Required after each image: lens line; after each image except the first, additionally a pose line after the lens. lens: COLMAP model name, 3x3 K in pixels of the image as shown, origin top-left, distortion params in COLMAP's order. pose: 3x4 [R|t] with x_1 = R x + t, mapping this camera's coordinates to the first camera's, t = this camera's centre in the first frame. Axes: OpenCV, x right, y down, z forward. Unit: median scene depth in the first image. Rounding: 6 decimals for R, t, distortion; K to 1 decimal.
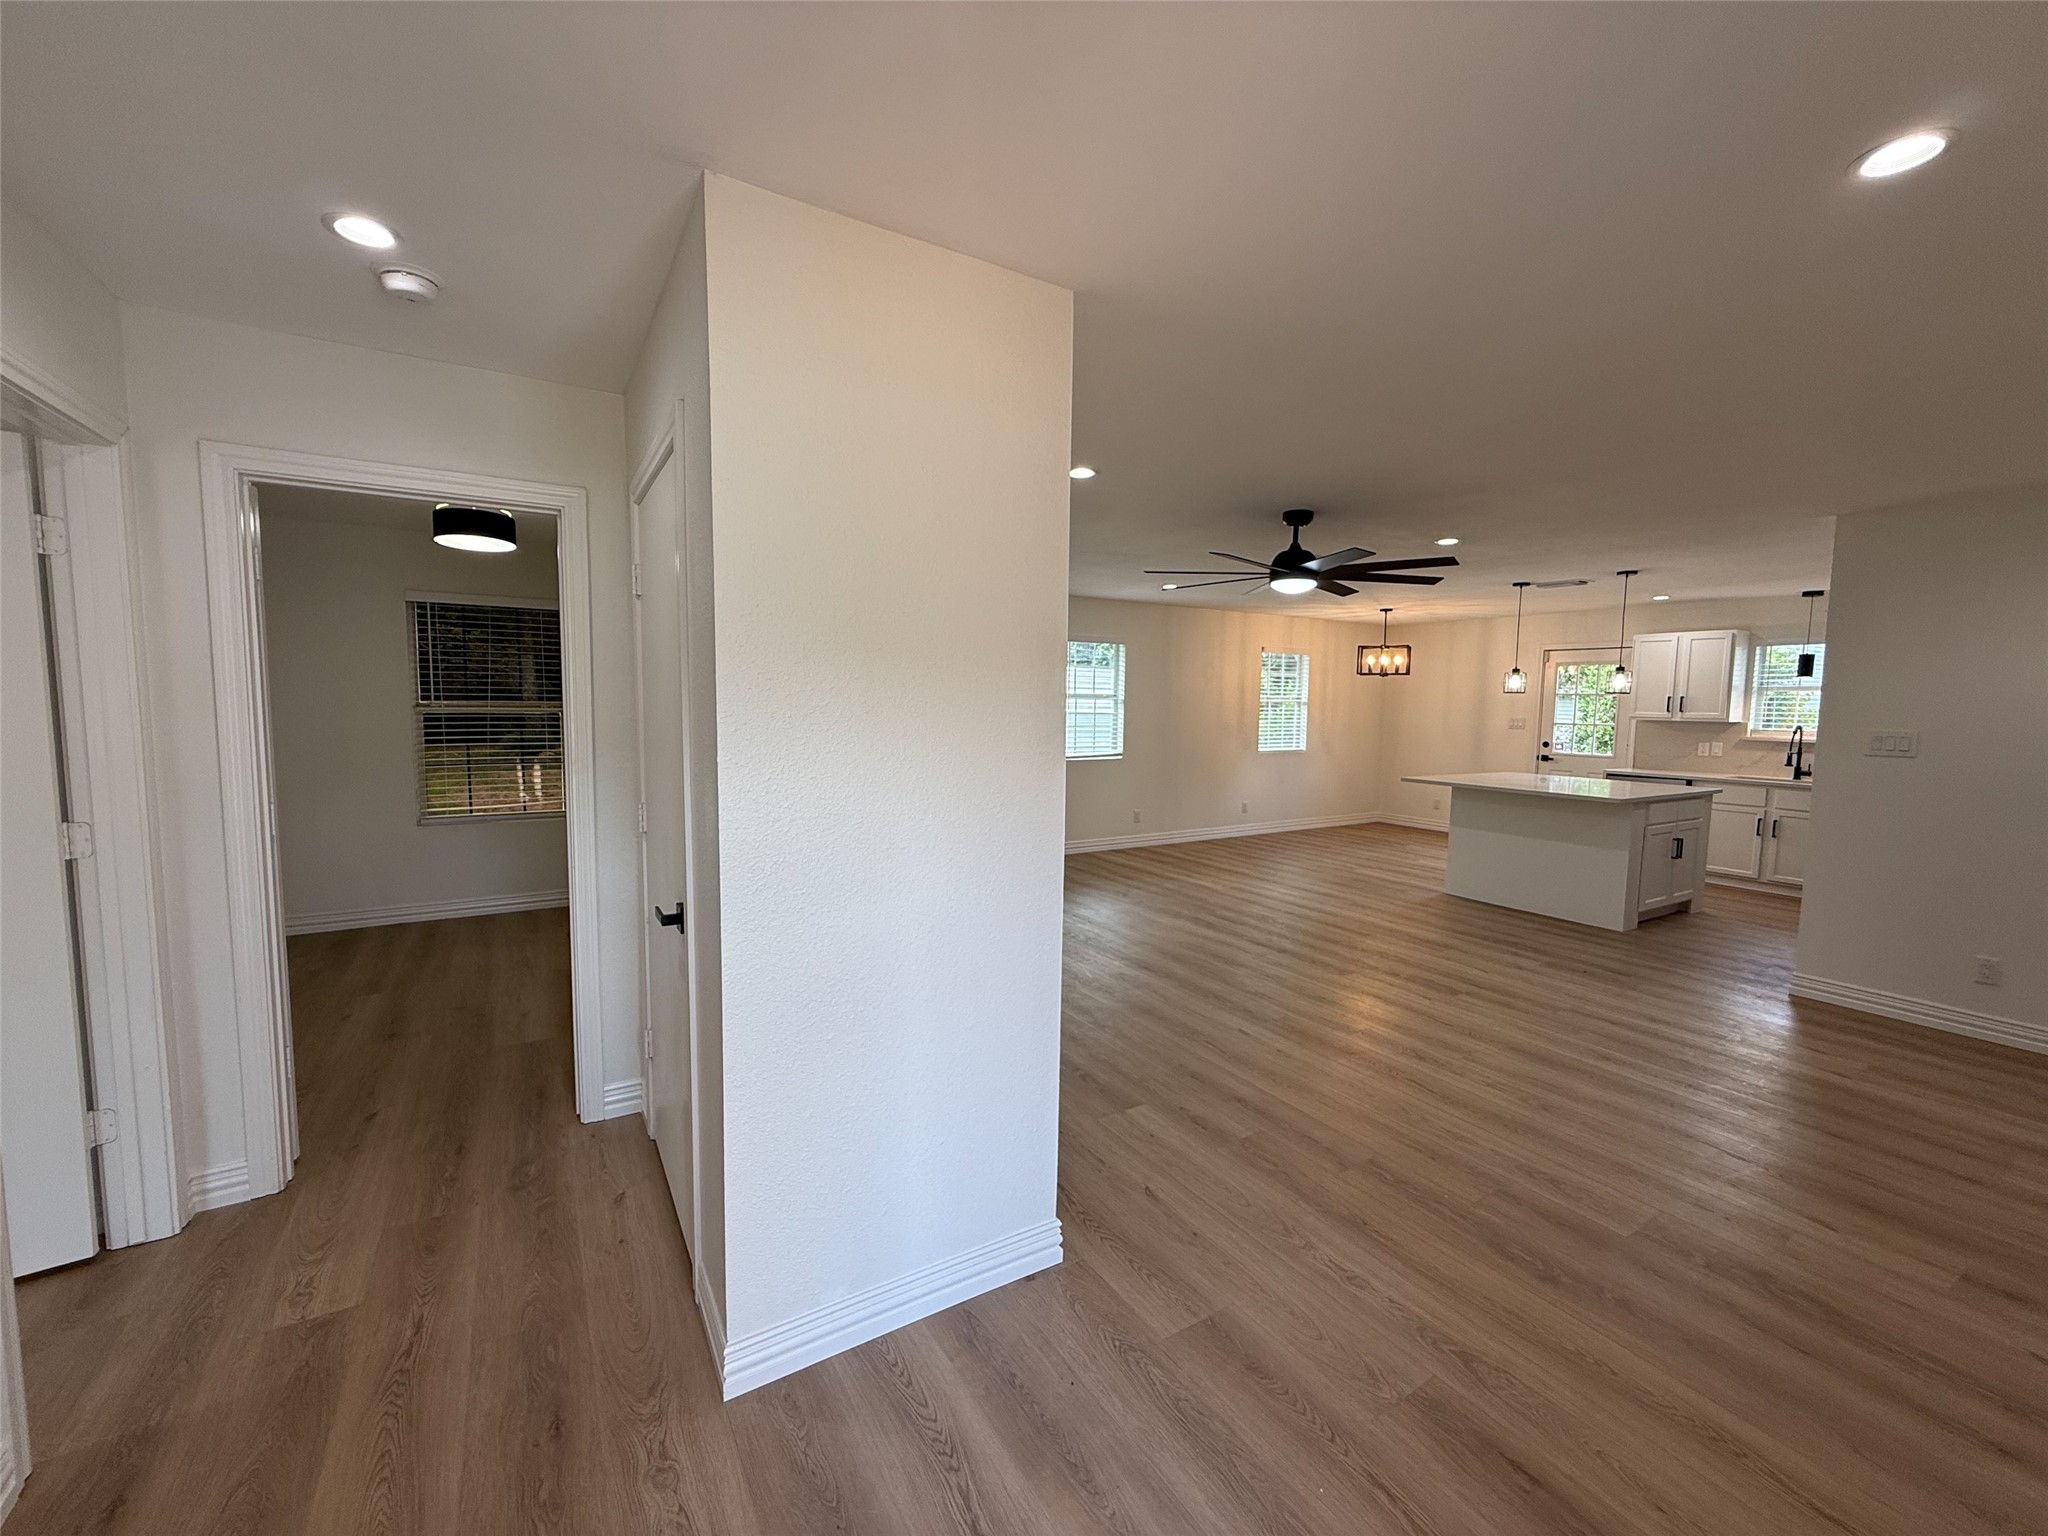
lens RADIAL K [[813.6, 0, 1016.3], [0, 813.6, 771.2], [0, 0, 1]] dist [-0.000610, 0.000047]
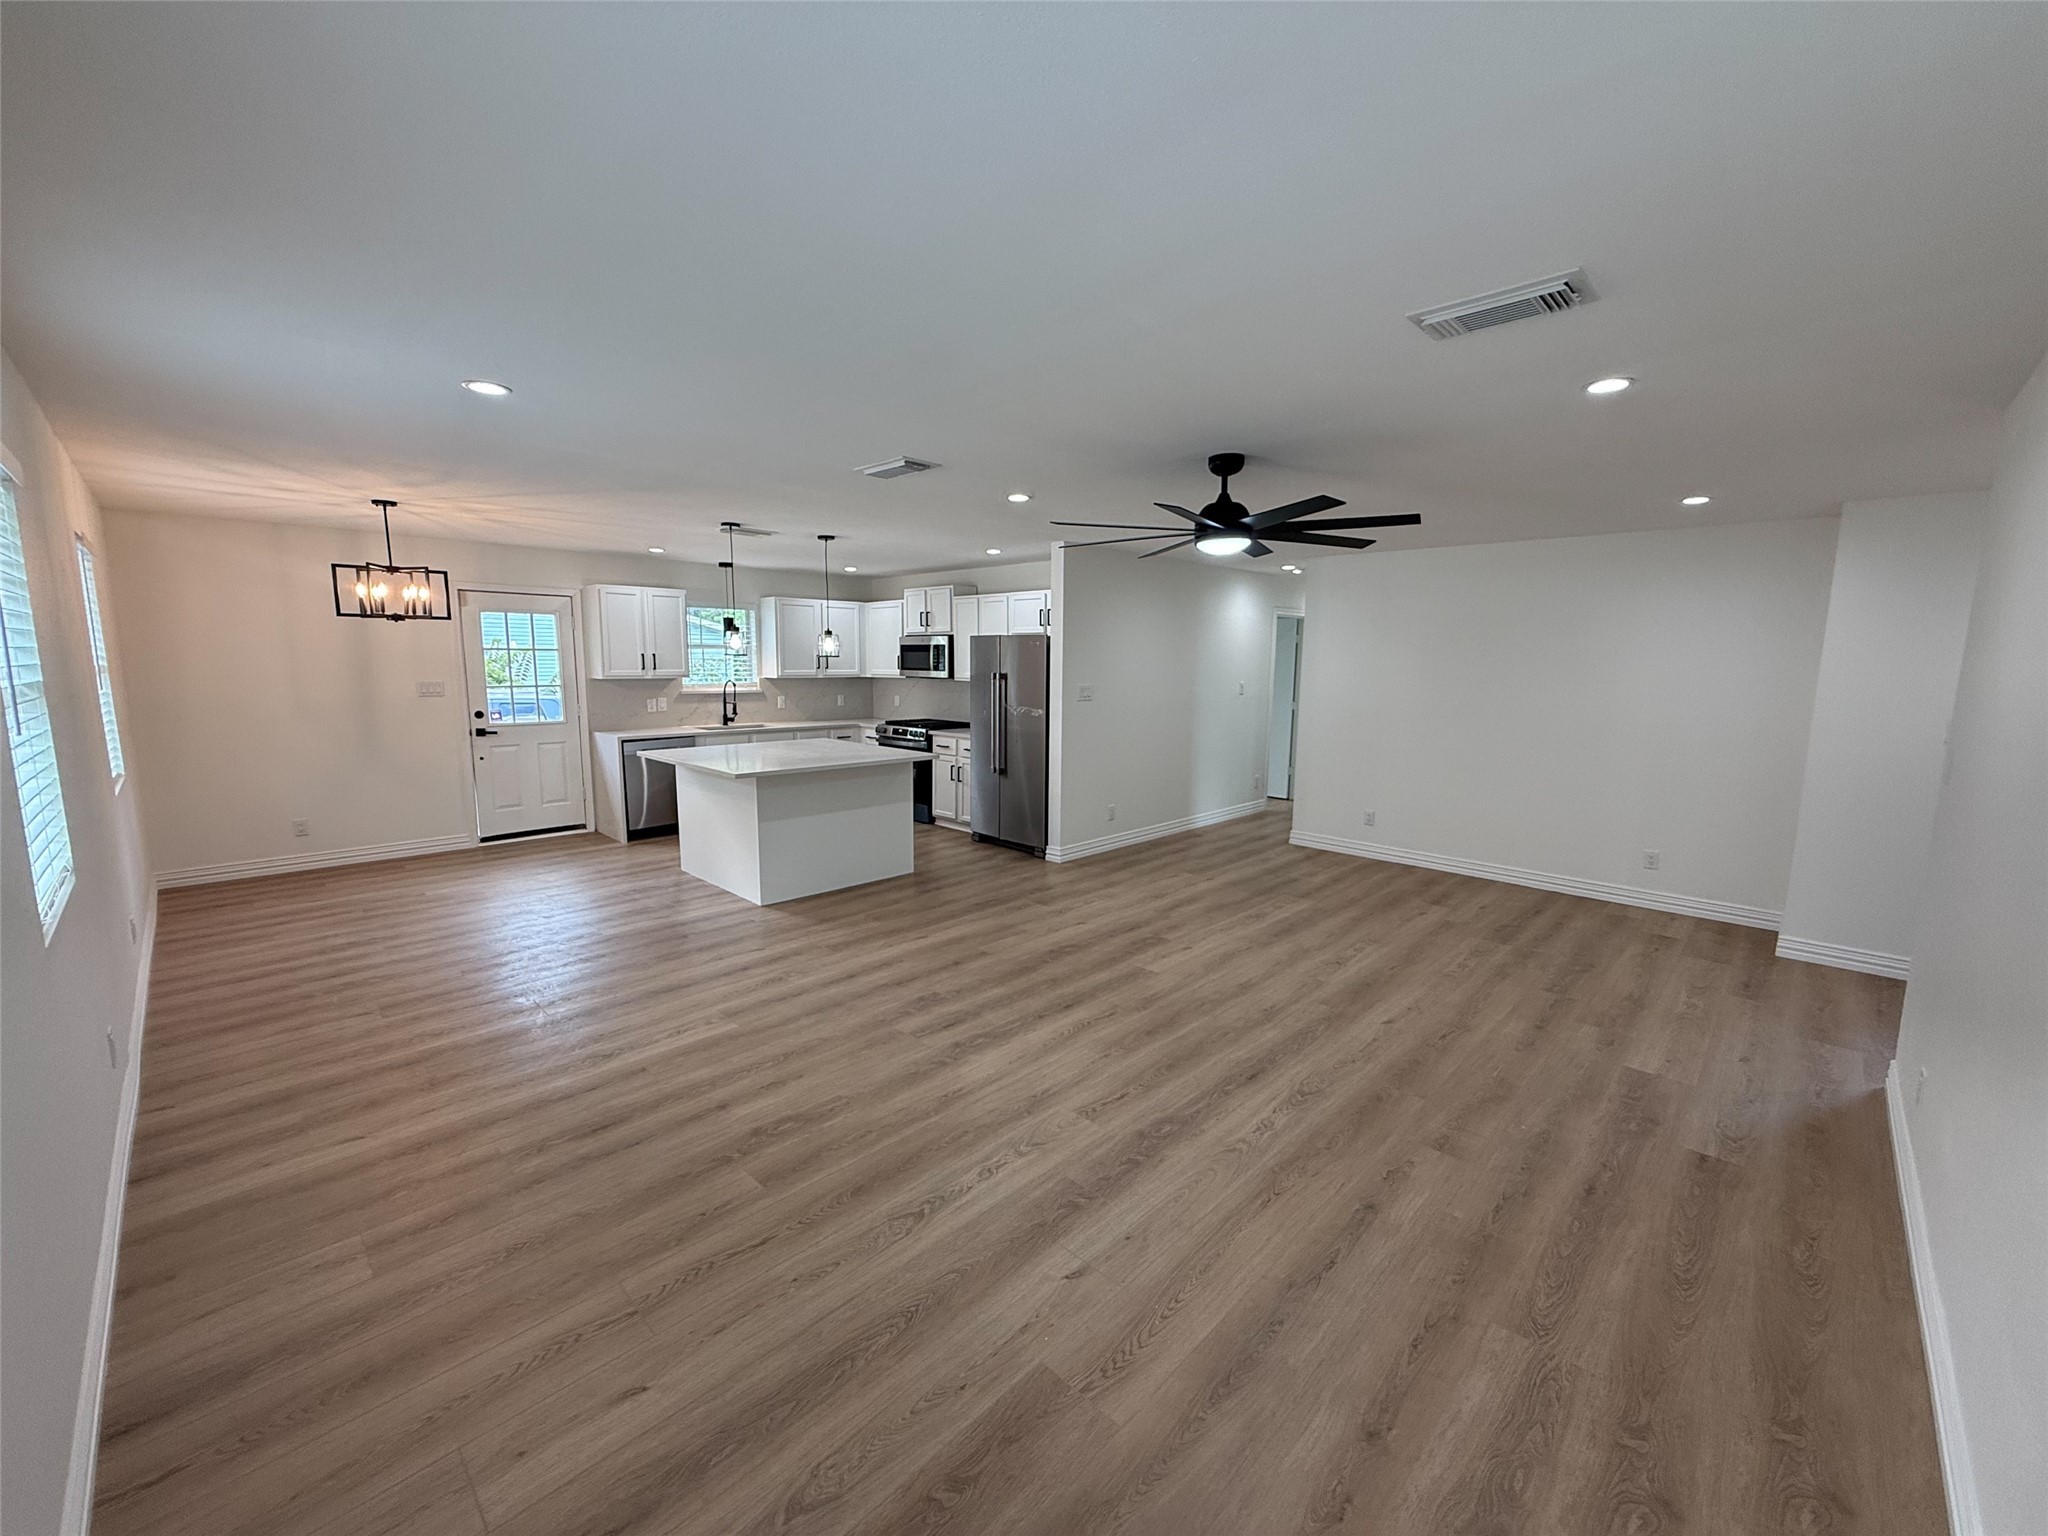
lens RADIAL K [[813.6, 0, 1016.3], [0, 813.6, 771.2], [0, 0, 1]] dist [-0.000610, 0.000047]
pose [[-0.245069, -0.150571, 0.957742, -0.271024], [0.070399, 0.982495, 0.172476, -0.096471], [-0.966946, 0.109693, -0.230179, 0.864663]]
